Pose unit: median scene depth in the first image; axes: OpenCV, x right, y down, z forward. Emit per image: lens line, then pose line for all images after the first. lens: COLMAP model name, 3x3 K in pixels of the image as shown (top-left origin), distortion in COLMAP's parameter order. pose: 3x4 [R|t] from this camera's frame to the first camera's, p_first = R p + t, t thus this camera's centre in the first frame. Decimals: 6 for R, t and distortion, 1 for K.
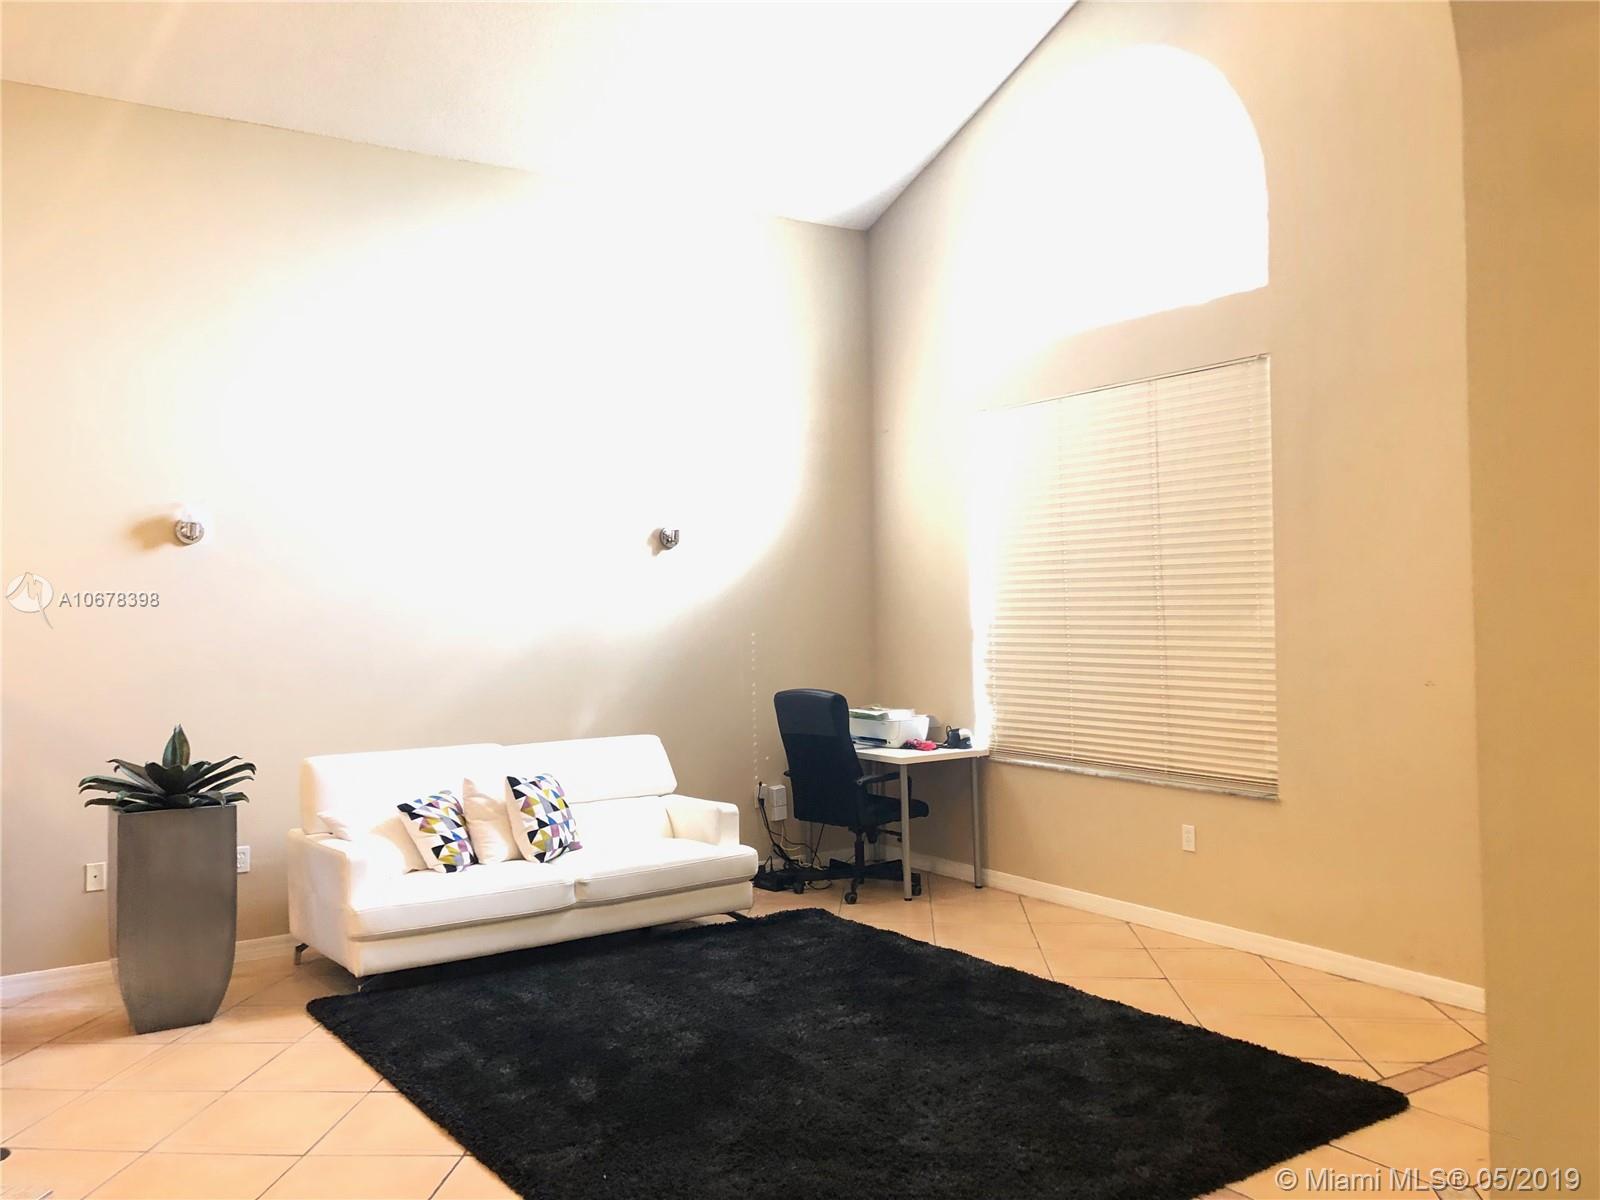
lens RADIAL K [[1315.5, 0, 796.9], [0, 1315.5, 586.8], [0, 0, 1]] dist [0.055644, -0.051212]
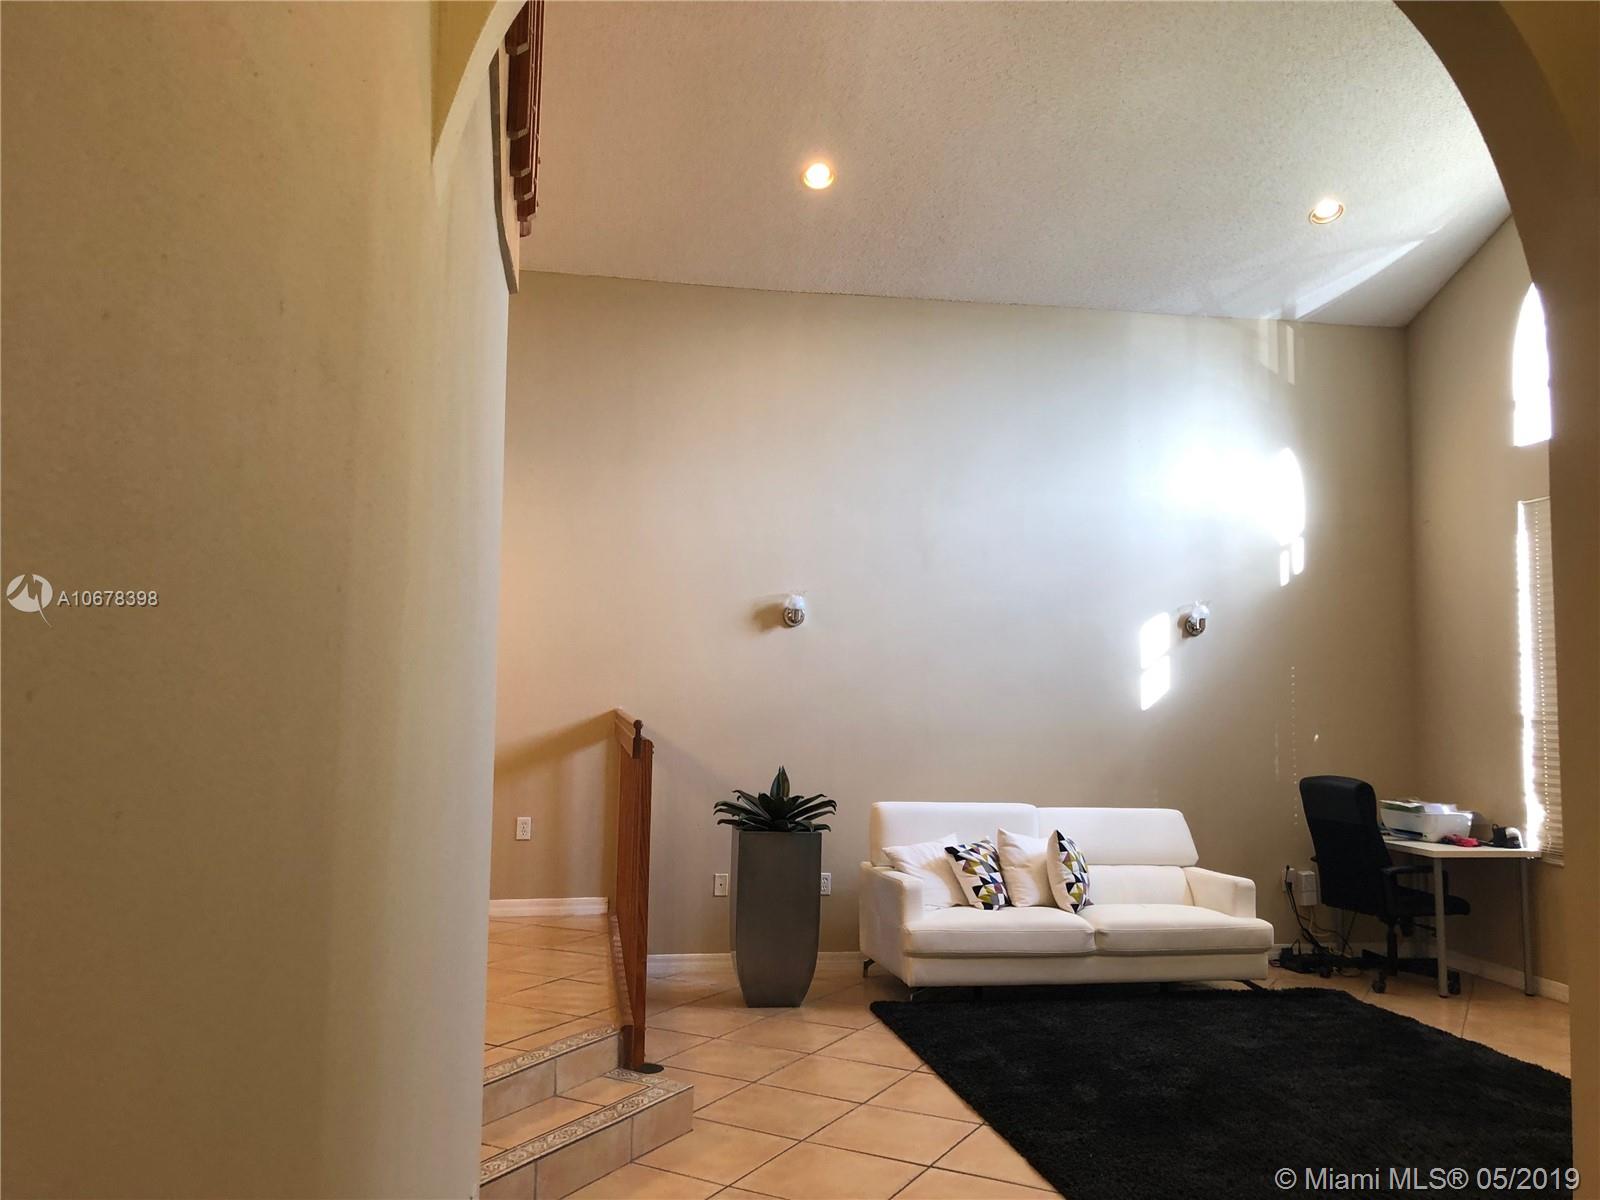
lens RADIAL K [[1315.5, 0, 810.9], [0, 1315.5, 583.5], [0, 0, 1]] dist [0.055644, -0.051212]
pose [[0.914390, -0.001515, -0.404831, 0.065631], [-0.027823, 0.997393, -0.066576, 0.010488], [0.403876, 0.072140, 0.911965, -0.141111]]
